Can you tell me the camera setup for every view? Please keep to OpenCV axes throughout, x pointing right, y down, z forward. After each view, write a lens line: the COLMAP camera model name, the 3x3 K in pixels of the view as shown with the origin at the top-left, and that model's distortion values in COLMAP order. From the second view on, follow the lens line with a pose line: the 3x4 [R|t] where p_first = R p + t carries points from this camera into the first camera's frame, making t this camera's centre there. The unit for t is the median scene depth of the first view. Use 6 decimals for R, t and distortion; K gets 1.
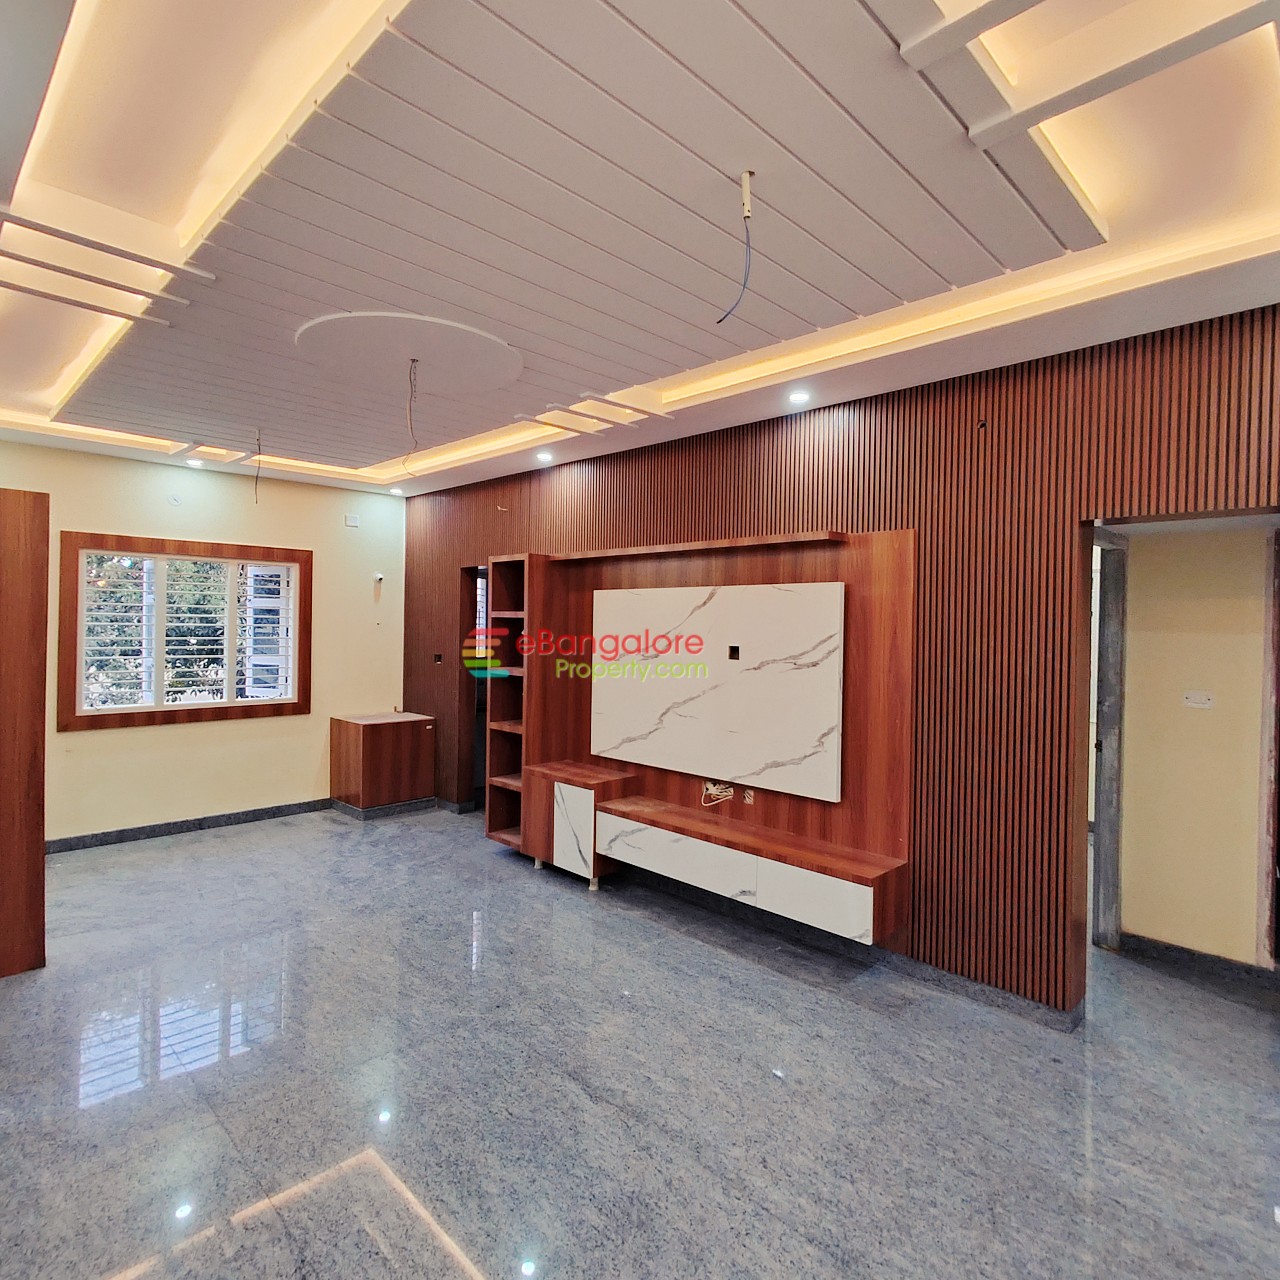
lens RADIAL K [[744.9, 0, 643.3], [0, 744.9, 634.9], [0, 0, 1]] dist [0.002210, 0.004195]
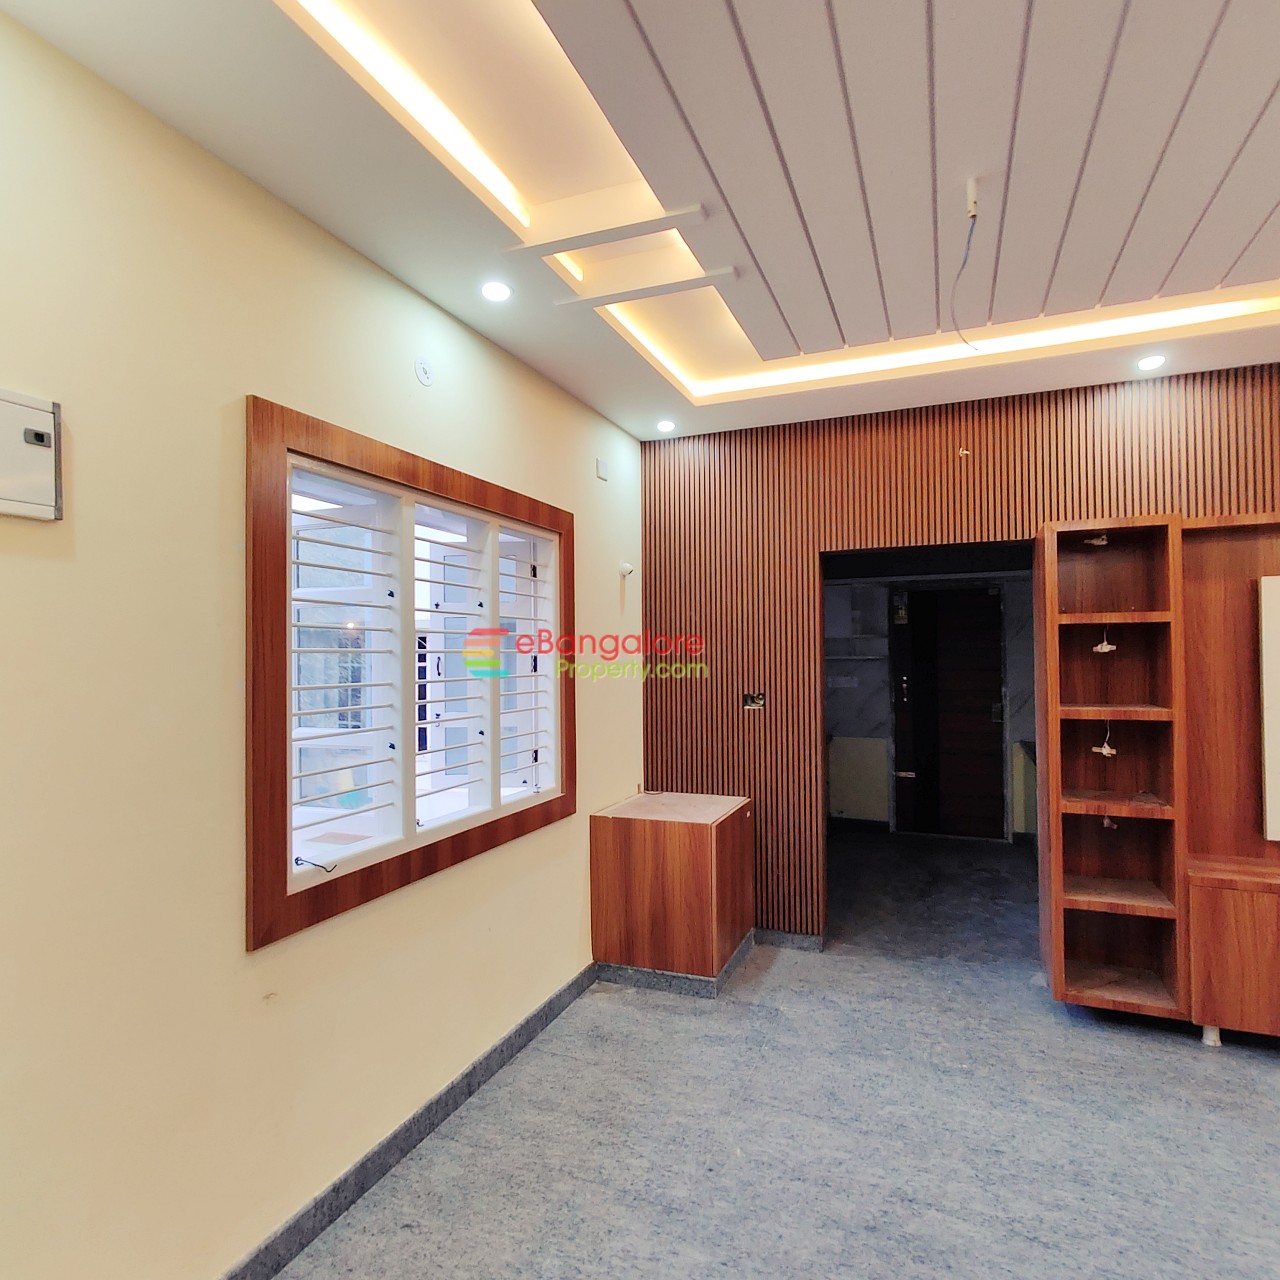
lens RADIAL K [[723.8, 0, 659.7], [0, 723.8, 645.0], [0, 0, 1]] dist [-0.001513, 0.002341]
pose [[0.920311, -0.010939, 0.391035, -0.711700], [0.025400, 0.999171, -0.031829, 0.002674], [-0.390363, 0.039225, 0.919825, 0.582168]]
